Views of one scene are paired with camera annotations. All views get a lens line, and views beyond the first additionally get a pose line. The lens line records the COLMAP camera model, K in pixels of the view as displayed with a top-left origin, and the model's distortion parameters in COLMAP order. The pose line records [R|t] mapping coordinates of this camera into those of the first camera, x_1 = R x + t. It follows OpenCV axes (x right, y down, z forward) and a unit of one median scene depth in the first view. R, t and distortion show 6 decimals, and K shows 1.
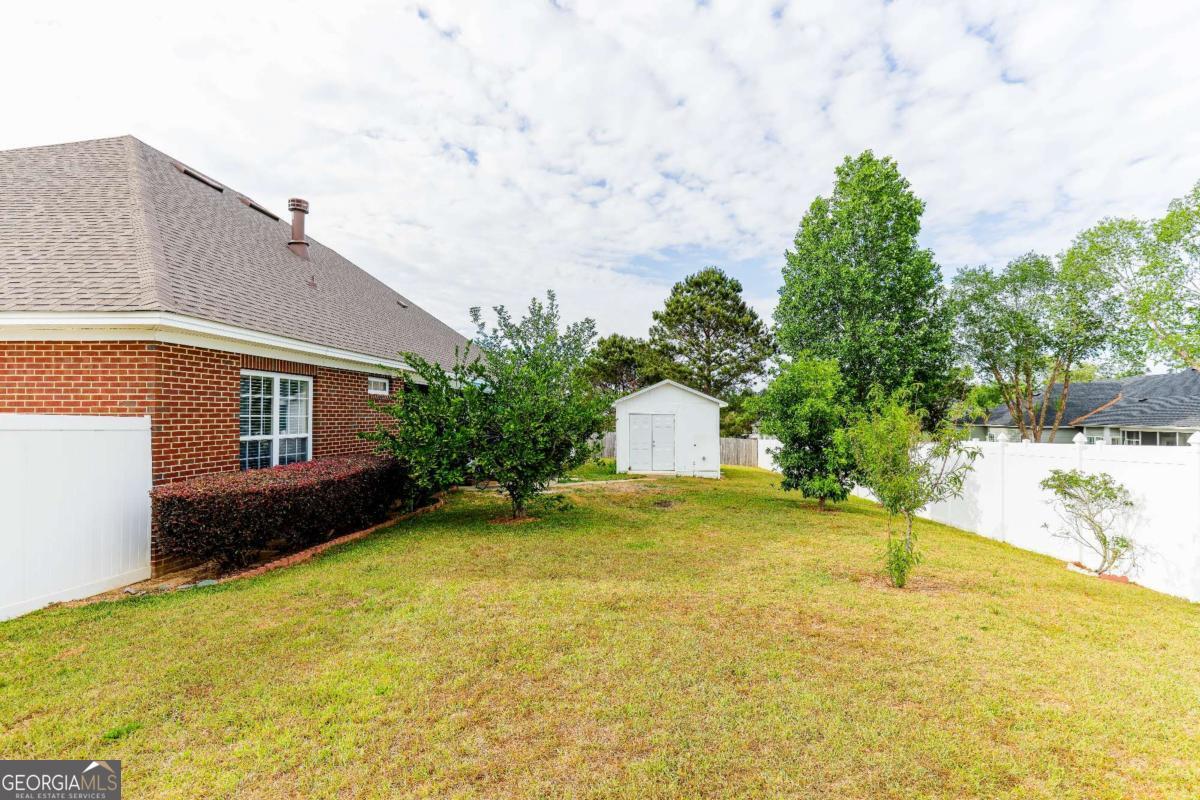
lens RADIAL K [[550.7, 0, 614.0], [0, 550.7, 391.8], [0, 0, 1]] dist [0.005270, -0.000790]
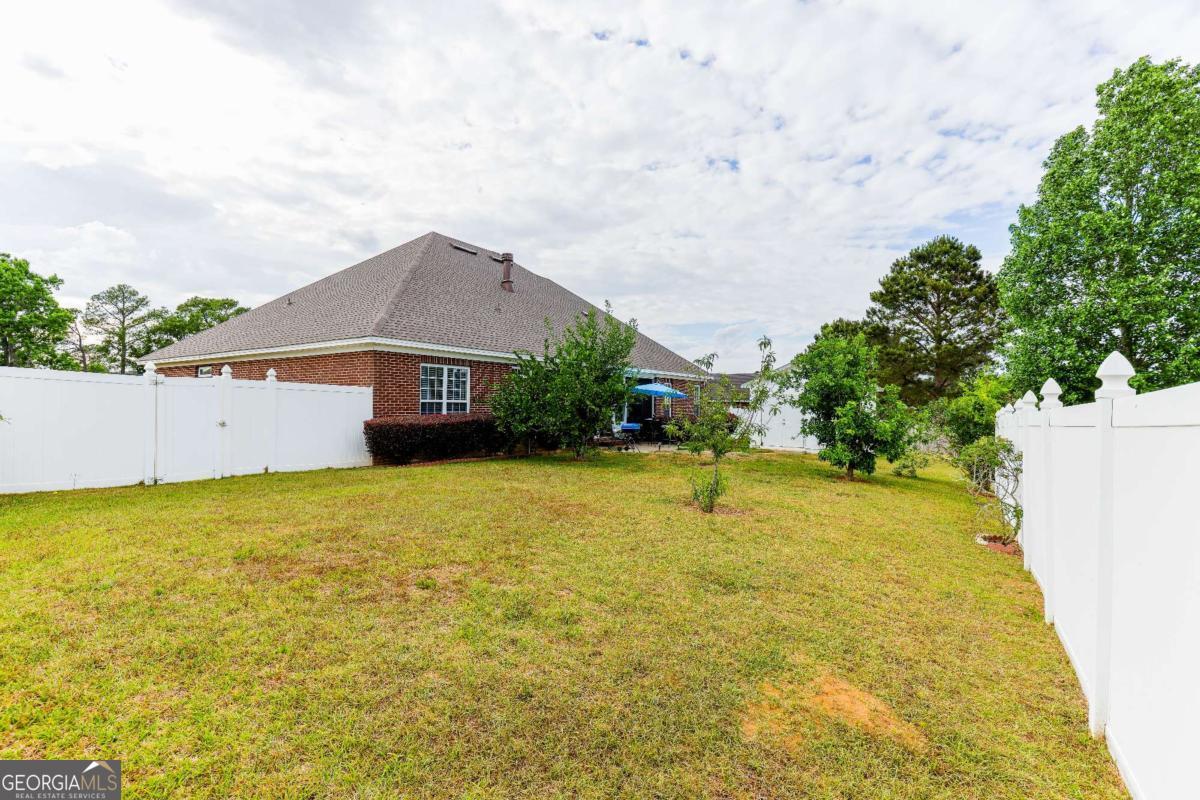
lens RADIAL K [[537.6, 0, 604.9], [0, 537.6, 383.3], [0, 0, 1]] dist [-0.004165, -0.000745]
pose [[0.828292, -0.016234, -0.560062, 0.119556], [0.014860, 0.999865, -0.007006, 0.006926], [0.560100, -0.002520, 0.828421, -0.021120]]
